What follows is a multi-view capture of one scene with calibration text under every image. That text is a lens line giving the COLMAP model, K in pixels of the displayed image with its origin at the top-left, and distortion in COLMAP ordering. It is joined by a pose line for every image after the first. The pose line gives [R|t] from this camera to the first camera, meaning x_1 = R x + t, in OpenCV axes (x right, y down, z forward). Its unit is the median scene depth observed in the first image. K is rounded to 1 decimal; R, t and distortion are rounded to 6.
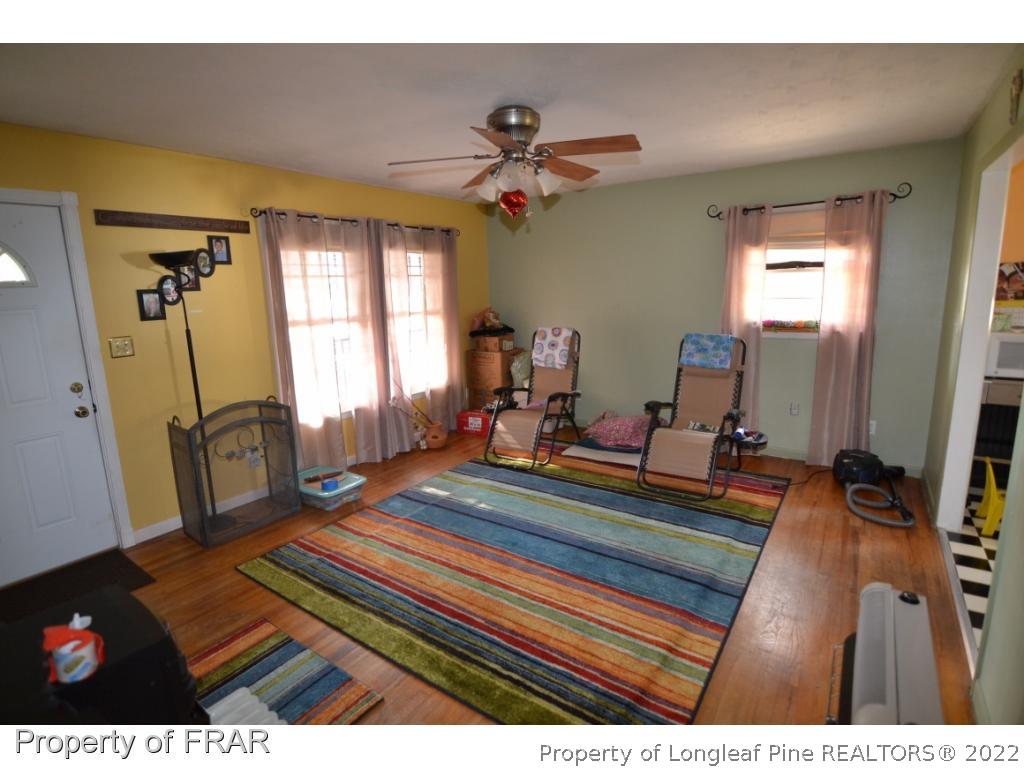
lens RADIAL K [[493.8, 0, 512.0], [0, 493.8, 384.0], [0, 0, 1]] dist [-0.002020, -0.000056]
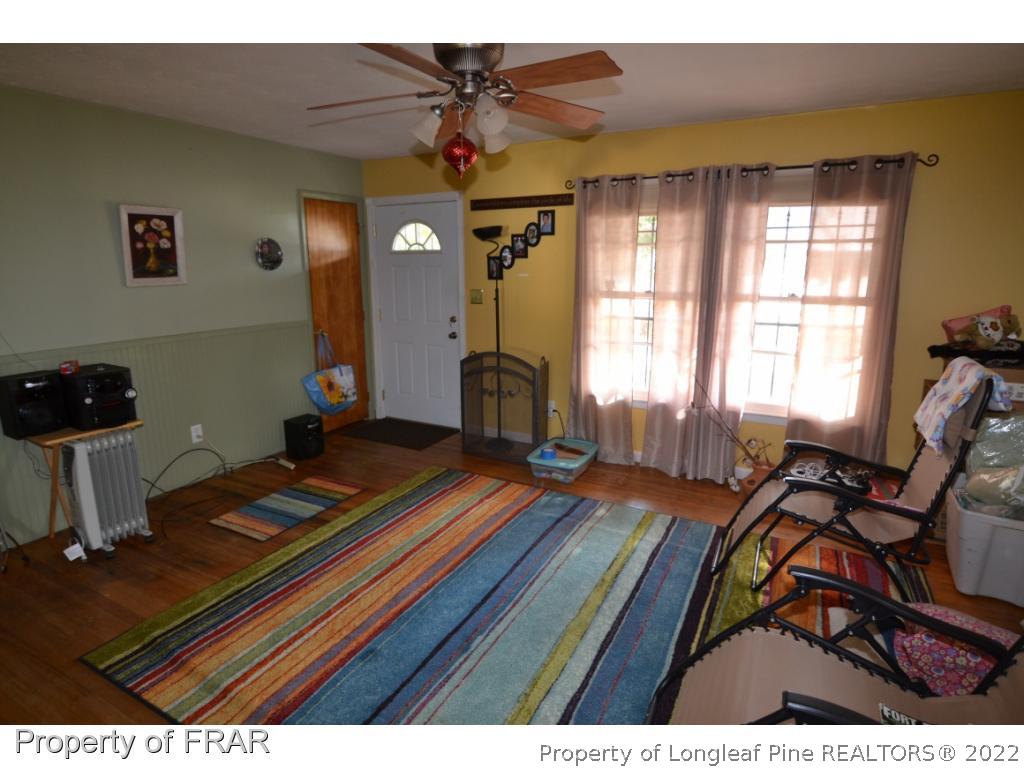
lens RADIAL K [[563.3, 0, 512.0], [0, 563.3, 384.0], [0, 0, 1]] dist [0.000076, -0.000749]
pose [[0.122501, 0.242395, -0.962413, 0.730949], [-0.195848, 0.956552, 0.215991, -0.176524], [0.972953, 0.162027, 0.164652, 0.752957]]
